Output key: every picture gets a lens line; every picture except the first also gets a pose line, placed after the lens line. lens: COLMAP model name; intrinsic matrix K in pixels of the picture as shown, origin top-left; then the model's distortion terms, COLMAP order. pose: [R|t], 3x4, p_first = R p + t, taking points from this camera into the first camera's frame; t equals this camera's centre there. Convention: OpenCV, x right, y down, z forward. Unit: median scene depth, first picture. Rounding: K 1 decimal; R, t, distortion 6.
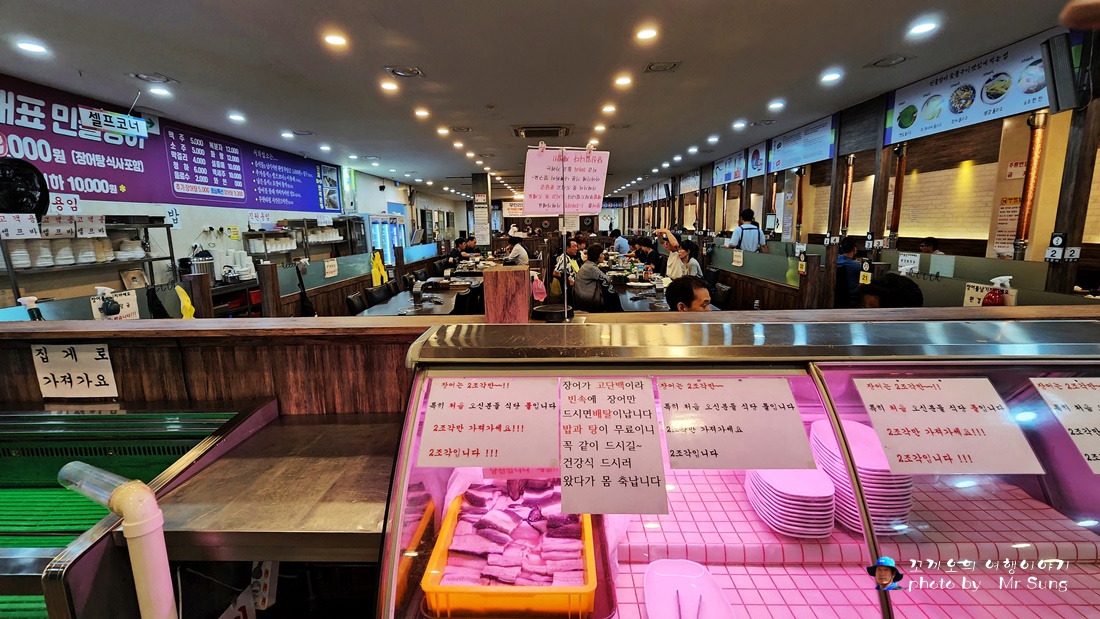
lens RADIAL K [[460.4, 0, 542.5], [0, 460.4, 304.8], [0, 0, 1]] dist [0.001603, 0.001062]
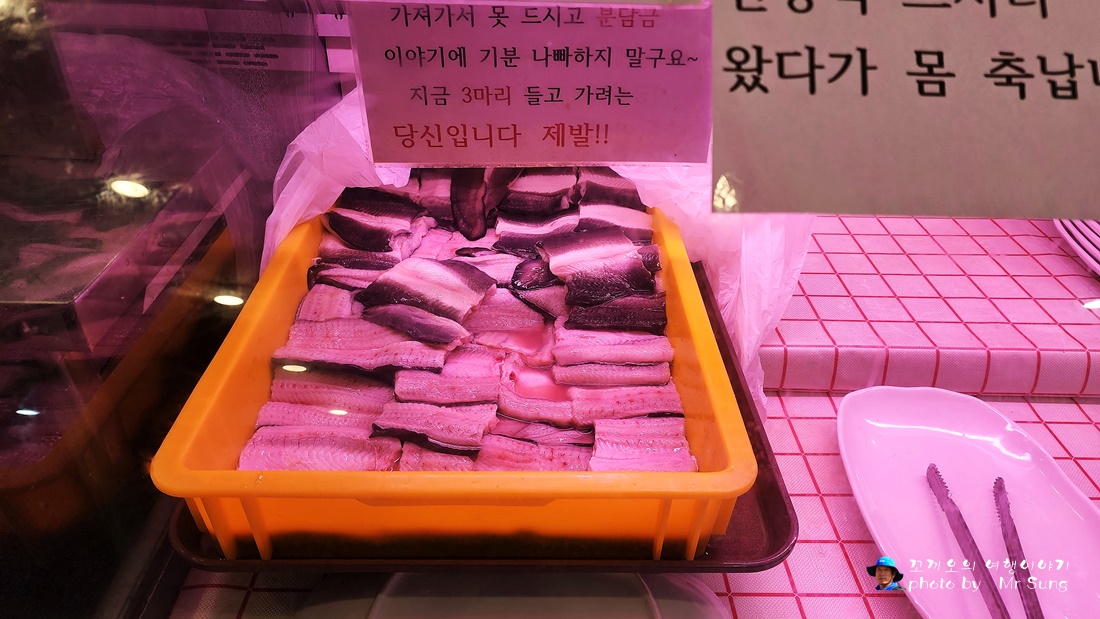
lens RADIAL K [[736.3, 0, 552.1], [0, 736.3, 307.4], [0, 0, 1]] dist [0.053223, 0.000950]
pose [[0.998095, 0.009639, 0.060934, -0.036534], [-0.033801, 0.911718, 0.409424, 0.257956], [-0.051608, -0.410704, 0.910307, 0.491263]]
